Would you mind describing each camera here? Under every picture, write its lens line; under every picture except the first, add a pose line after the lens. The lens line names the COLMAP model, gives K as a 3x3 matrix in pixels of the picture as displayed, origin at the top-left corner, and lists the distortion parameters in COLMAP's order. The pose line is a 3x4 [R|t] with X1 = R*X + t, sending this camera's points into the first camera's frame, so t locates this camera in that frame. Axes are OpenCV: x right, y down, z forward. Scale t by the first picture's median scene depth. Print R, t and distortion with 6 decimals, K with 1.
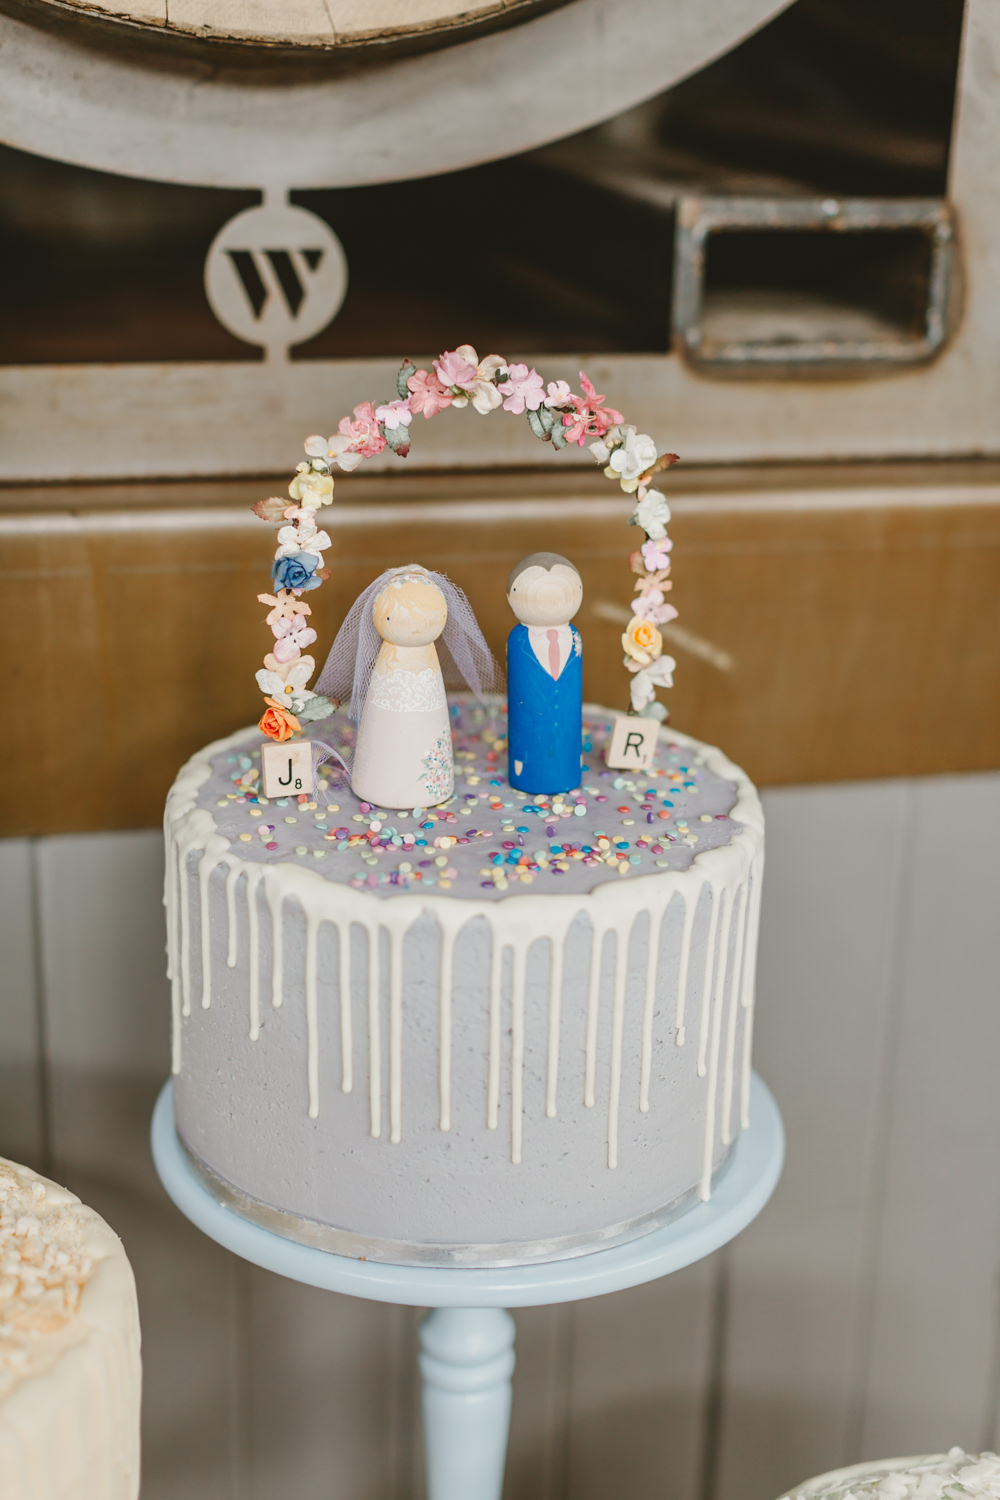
lens RADIAL K [[2241.8, 0, 500.0], [0, 2241.8, 750.0], [0, 0, 1]] dist [-0.006906, -0.030495]
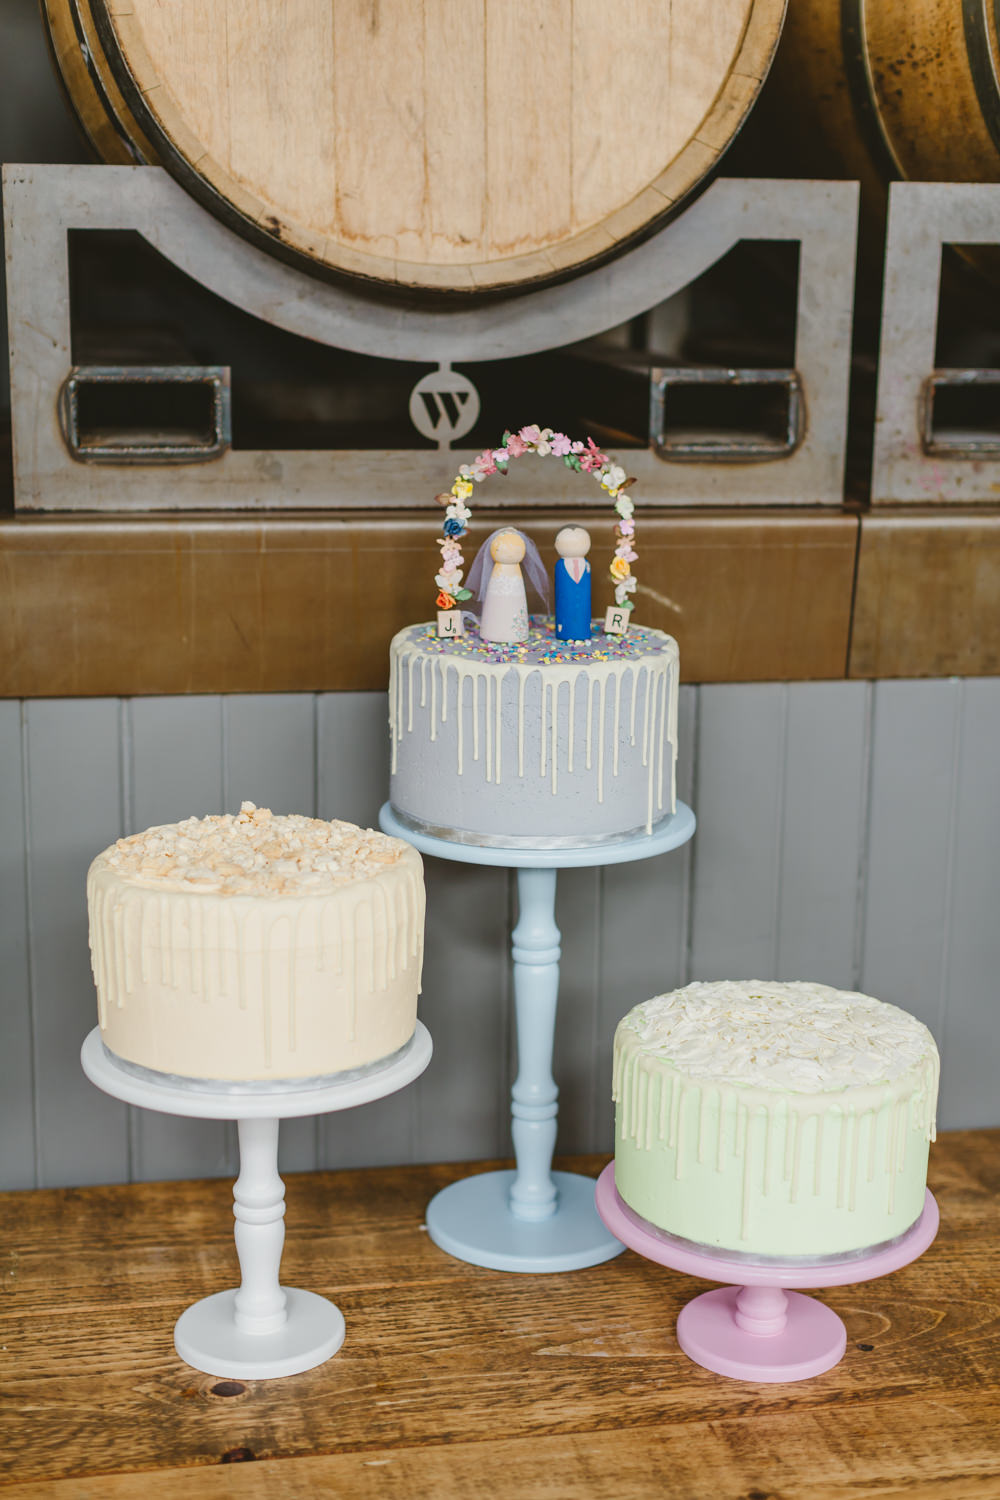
lens RADIAL K [[2241.8, 0, 500.0], [0, 2241.8, 750.0], [0, 0, 1]] dist [-0.006906, -0.030495]
pose [[0.998173, 0.002387, -0.060371, 0.079852], [-0.009333, 0.993318, -0.115031, 0.365959], [0.059693, 0.115385, 0.991526, -1.067191]]
